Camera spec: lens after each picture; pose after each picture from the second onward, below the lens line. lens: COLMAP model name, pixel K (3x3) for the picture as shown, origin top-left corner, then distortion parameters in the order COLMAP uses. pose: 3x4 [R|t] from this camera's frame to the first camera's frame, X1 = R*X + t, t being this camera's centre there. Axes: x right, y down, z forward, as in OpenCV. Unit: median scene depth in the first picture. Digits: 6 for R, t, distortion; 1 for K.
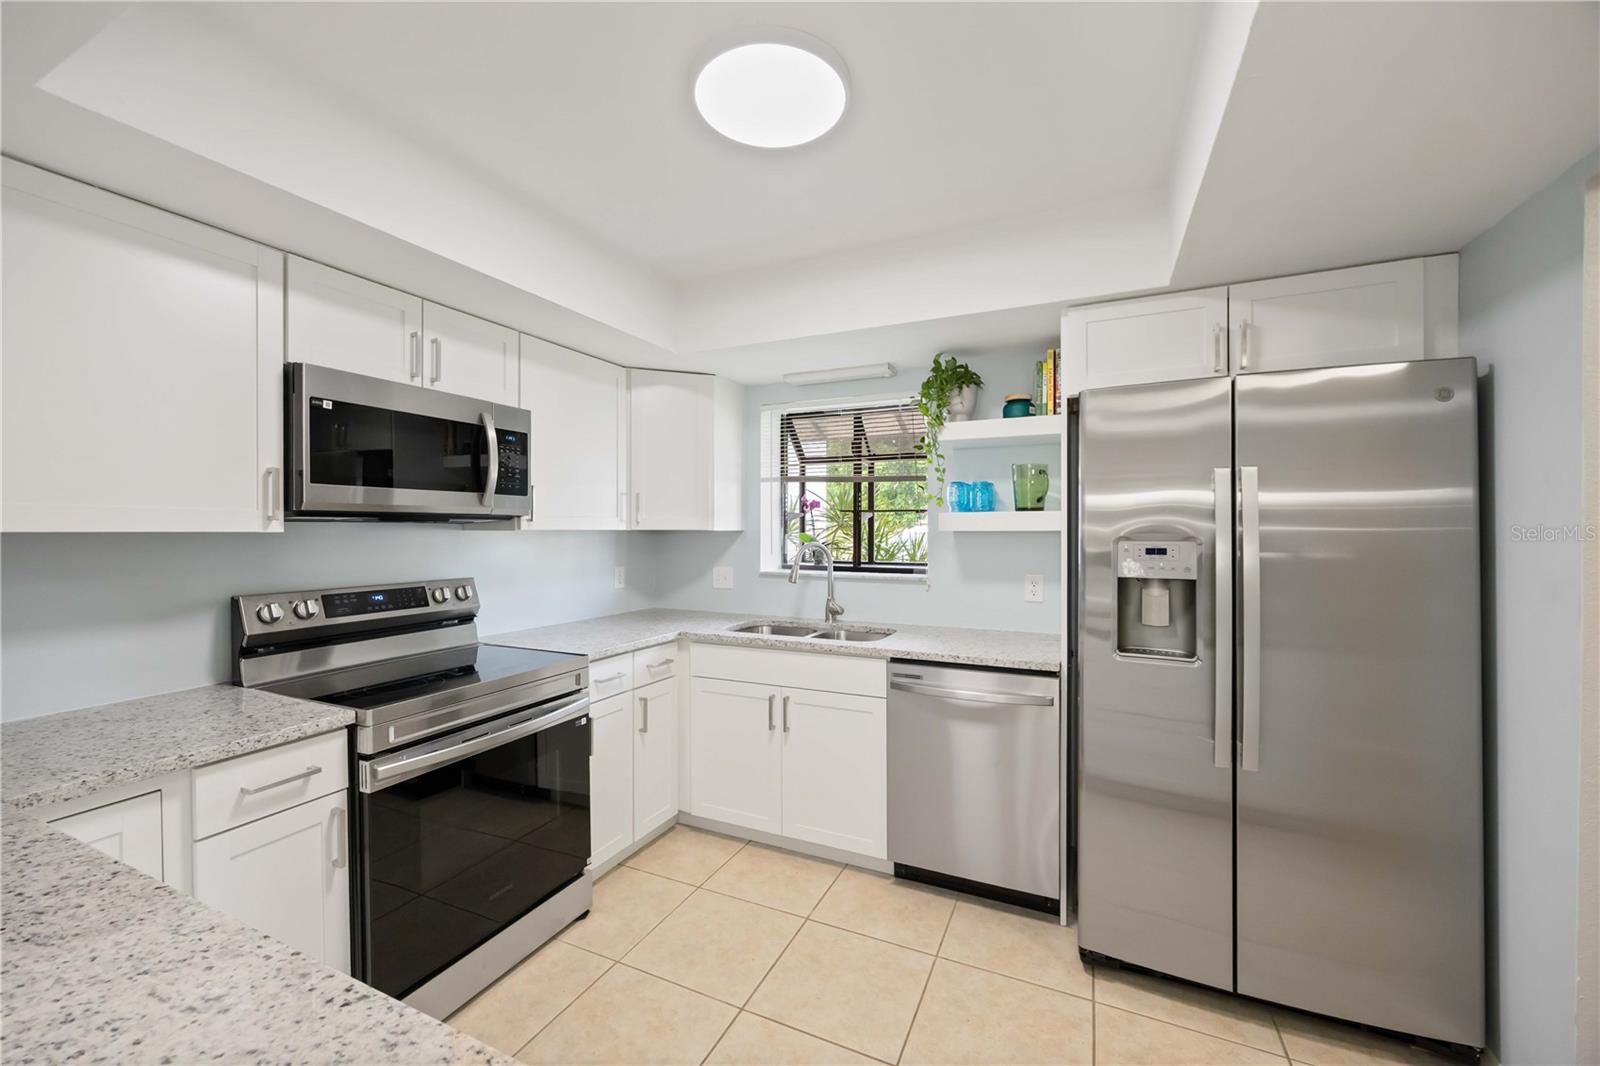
lens RADIAL K [[610.5, 0, 820.5], [0, 610.5, 537.1], [0, 0, 1]] dist [-0.005612, 0.001001]
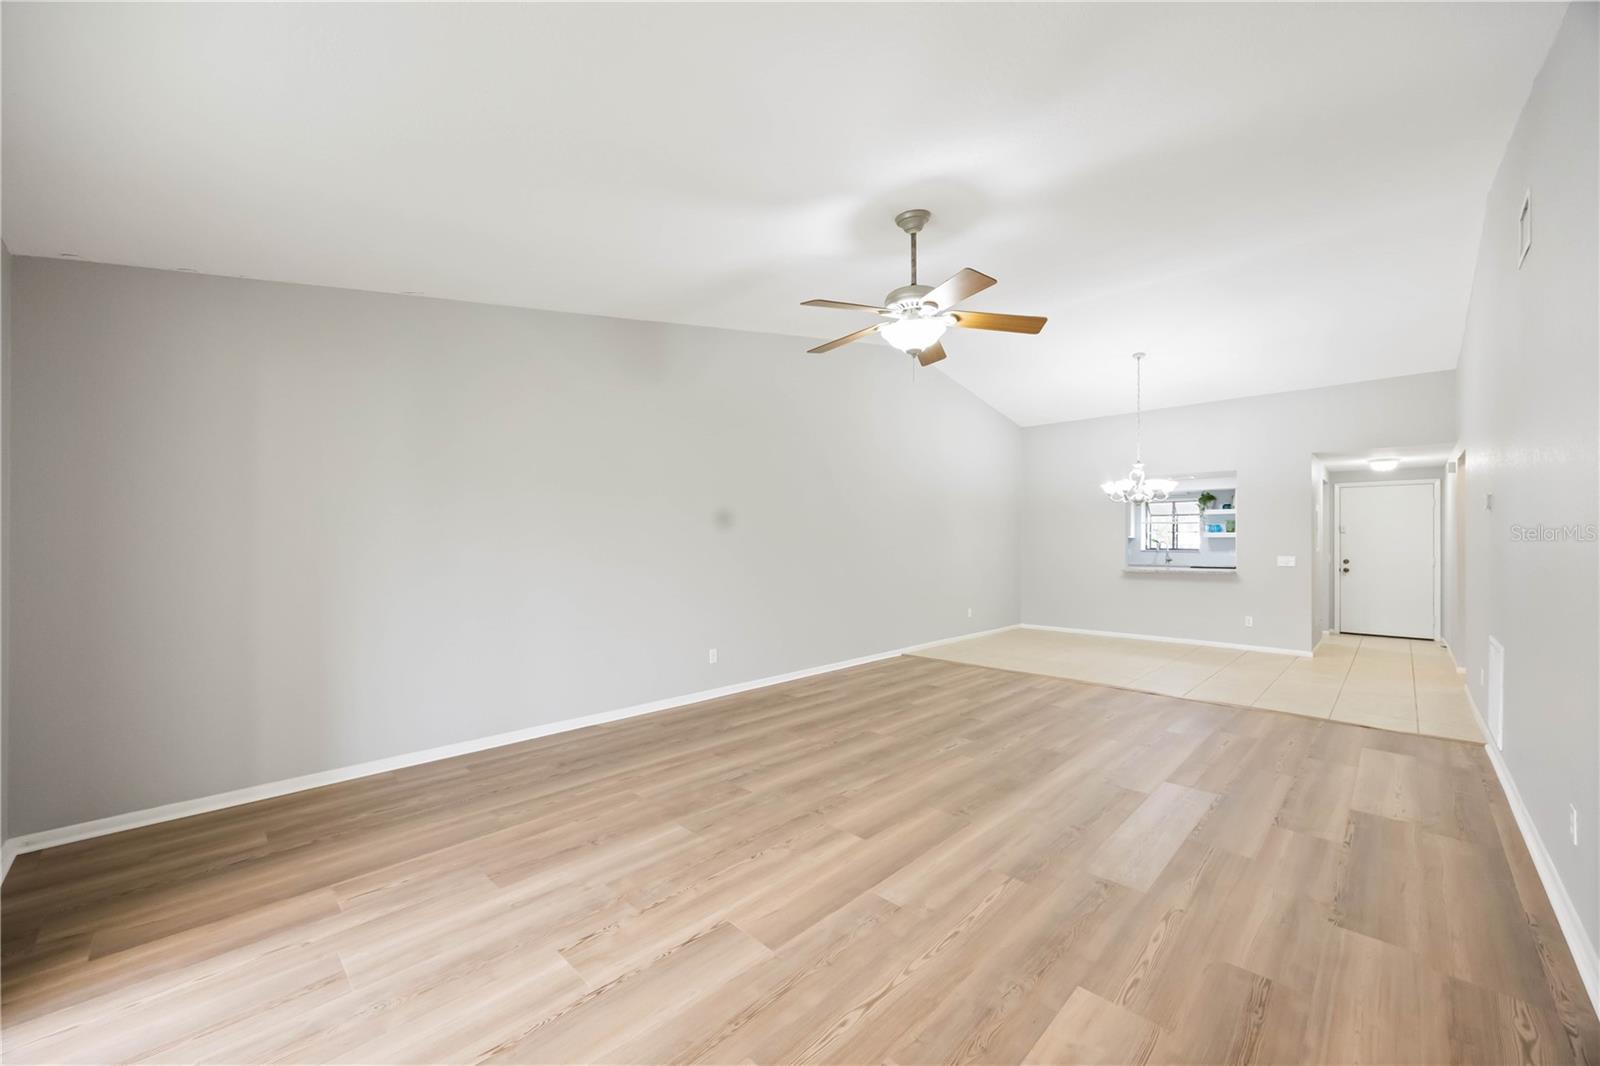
lens RADIAL K [[610.5, 0, 795.6], [0, 610.5, 541.7], [0, 0, 1]] dist [-0.005612, 0.001001]
pose [[0.932125, 0.001490, -0.362134, -0.877803], [-0.007768, 0.999844, -0.015883, 0.105902], [0.362054, 0.017618, 0.931991, -3.791978]]
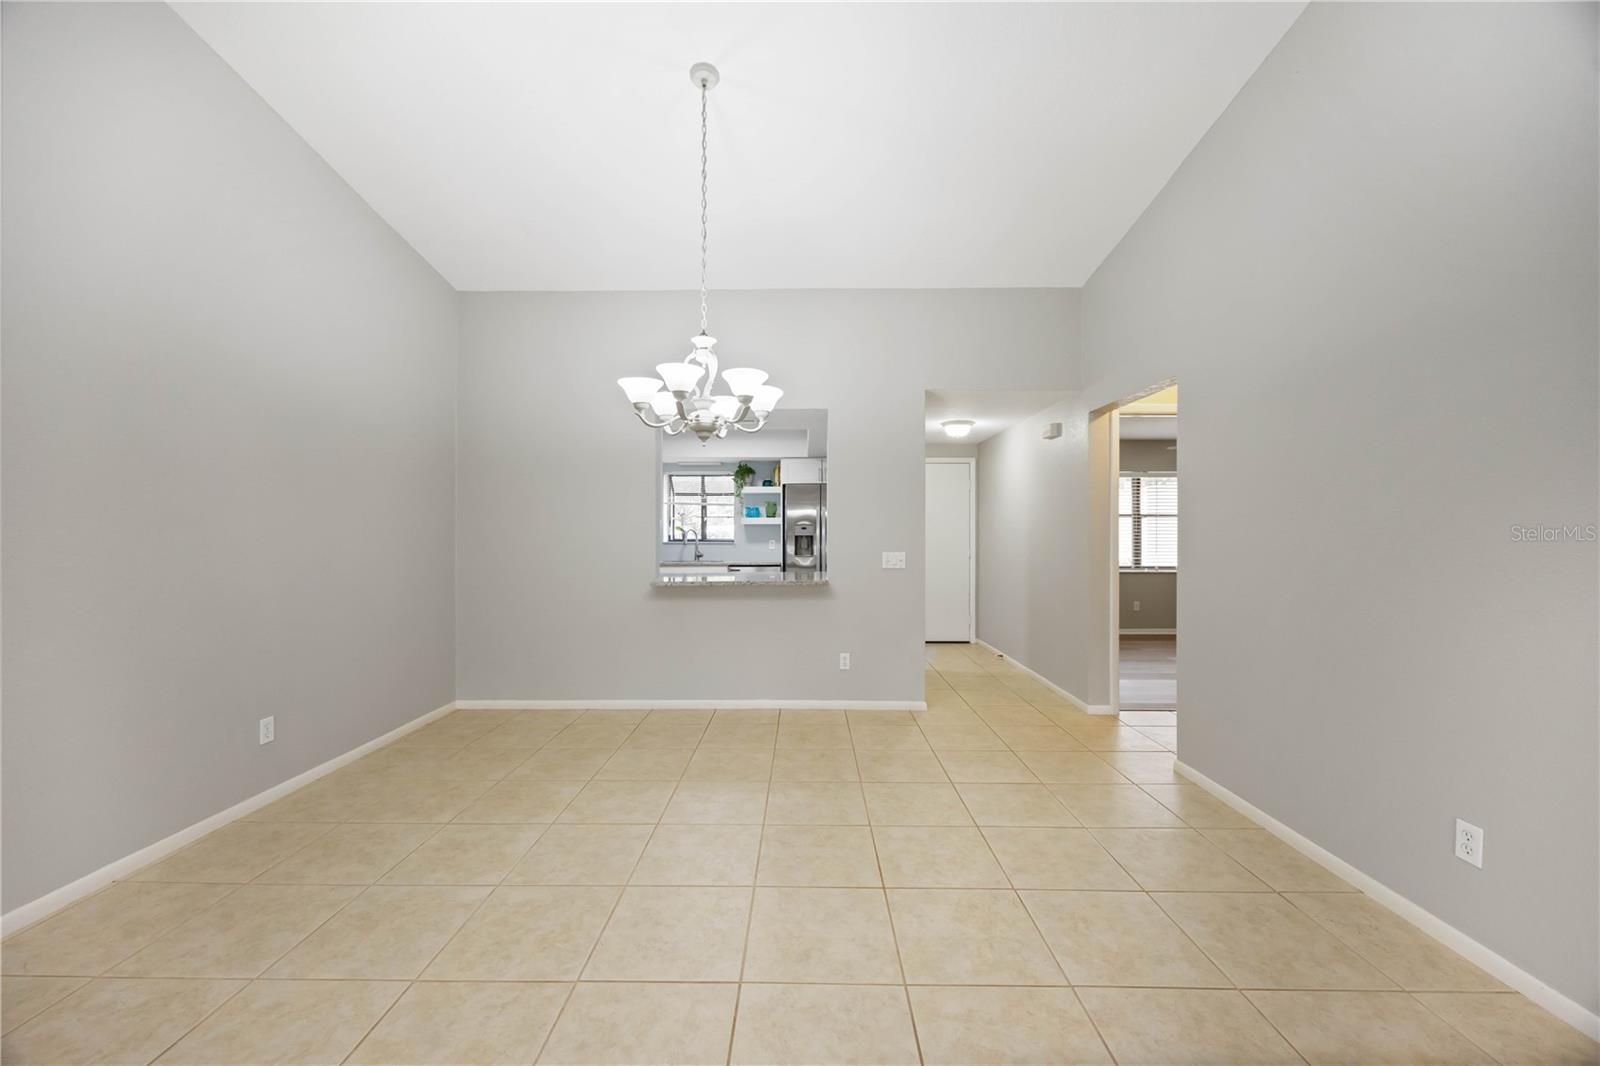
lens RADIAL K [[610.5, 0, 800.7], [0, 610.5, 531.7], [0, 0, 1]] dist [-0.005612, 0.001001]
pose [[0.919237, -0.000040, 0.393706, -0.715890], [0.007150, 0.999837, -0.016592, 0.079327], [-0.393641, 0.018067, 0.919087, -1.839681]]
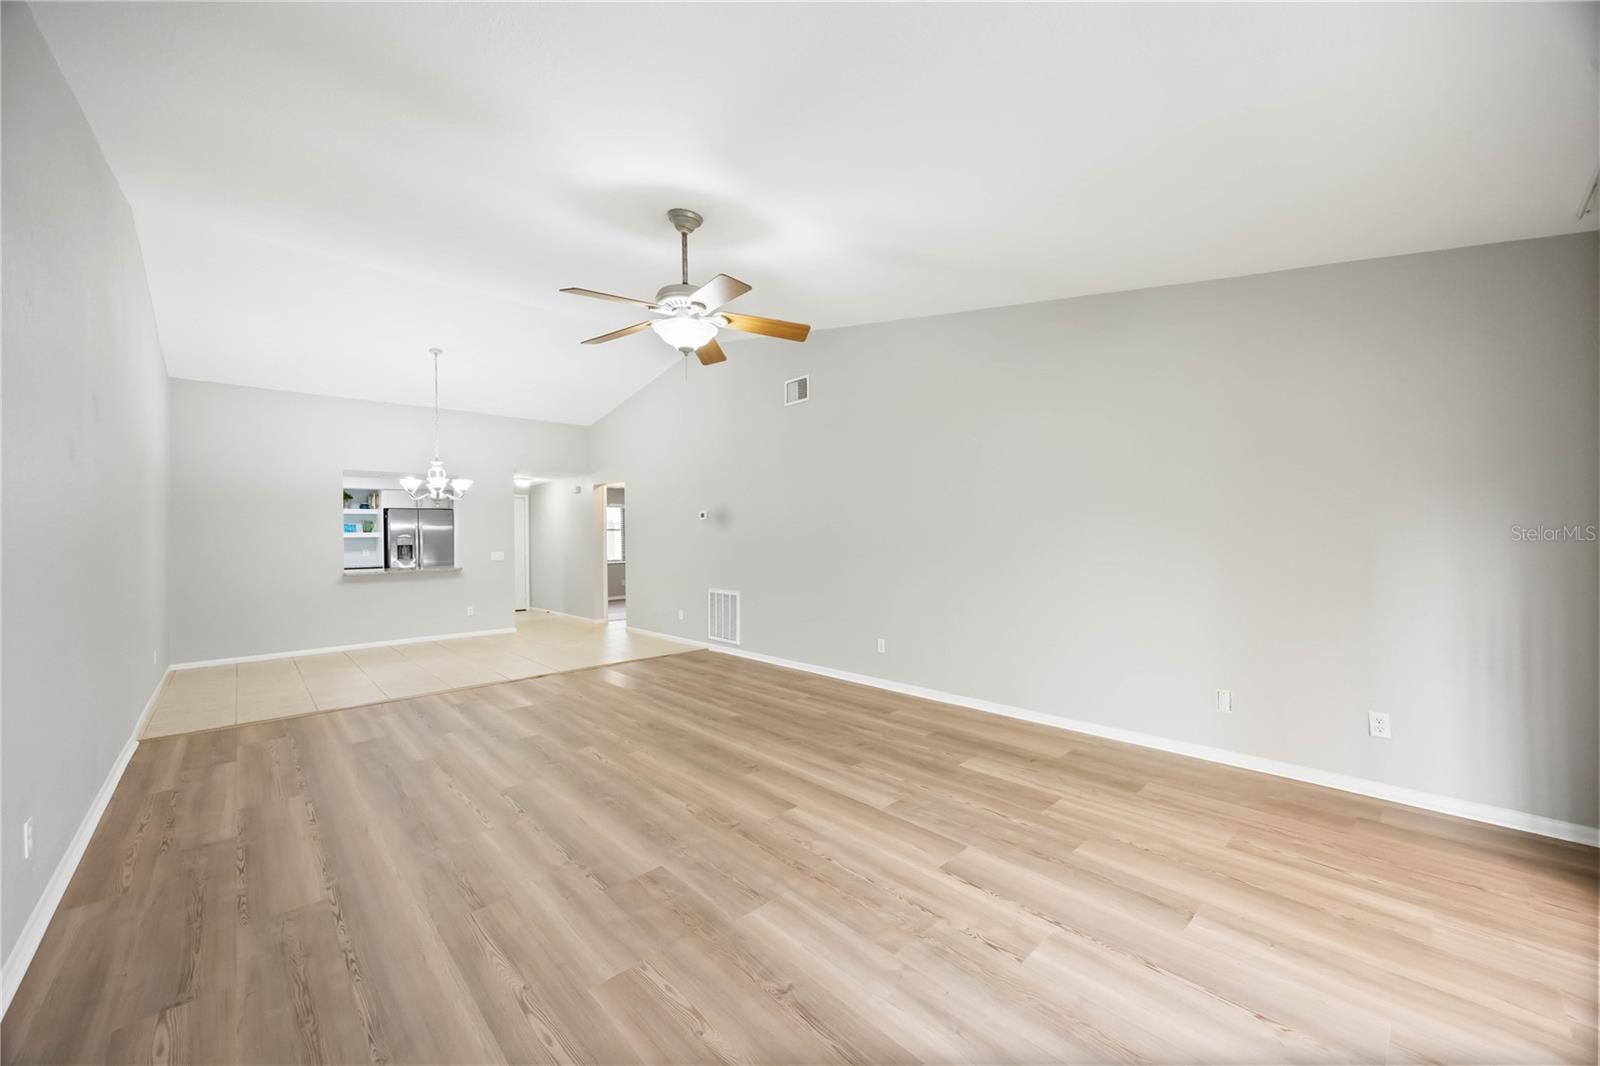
lens RADIAL K [[610.5, 0, 804.3], [0, 610.5, 530.6], [0, 0, 1]] dist [-0.005612, 0.001001]
pose [[0.395020, 0.003127, 0.918667, -2.218923], [0.030275, 0.999407, -0.016420, 0.099728], [-0.918174, 0.034299, 0.394691, -3.237931]]
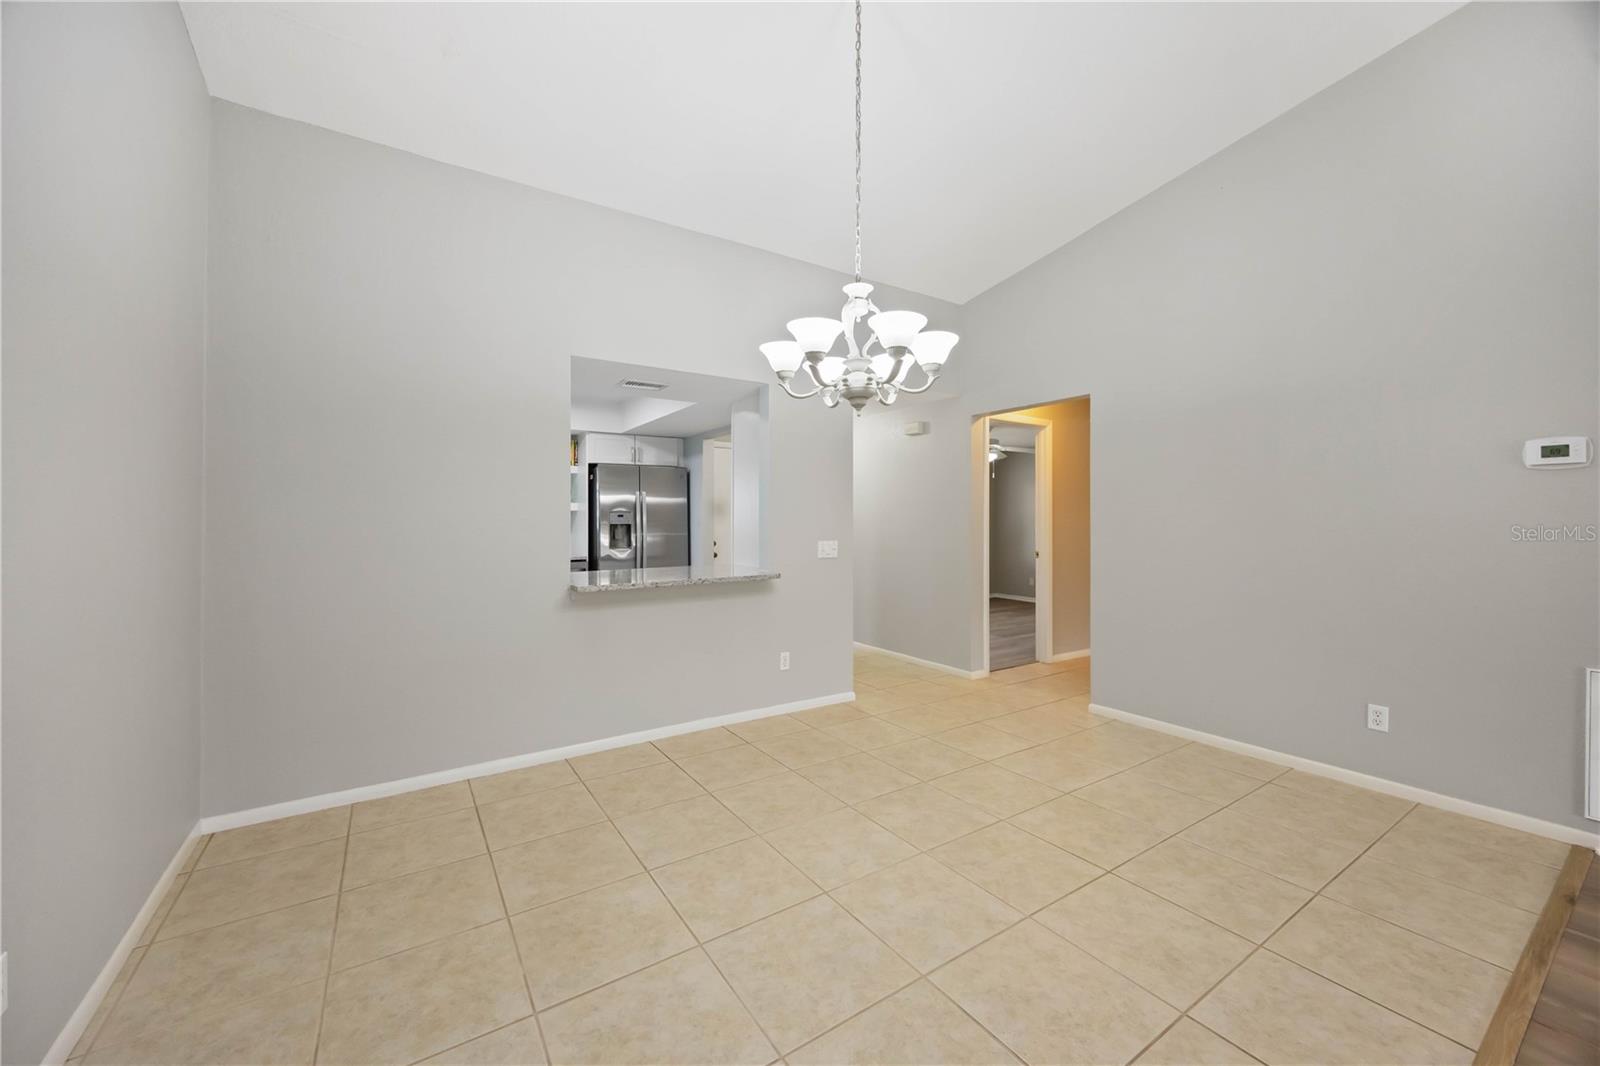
lens RADIAL K [[610.5, 0, 802.3], [0, 610.5, 521.7], [0, 0, 1]] dist [-0.005612, 0.001001]
pose [[0.538978, -0.001739, 0.842318, -1.246872], [0.014907, 0.999861, -0.007474, 0.068125], [-0.842188, 0.016585, 0.538929, -1.183806]]
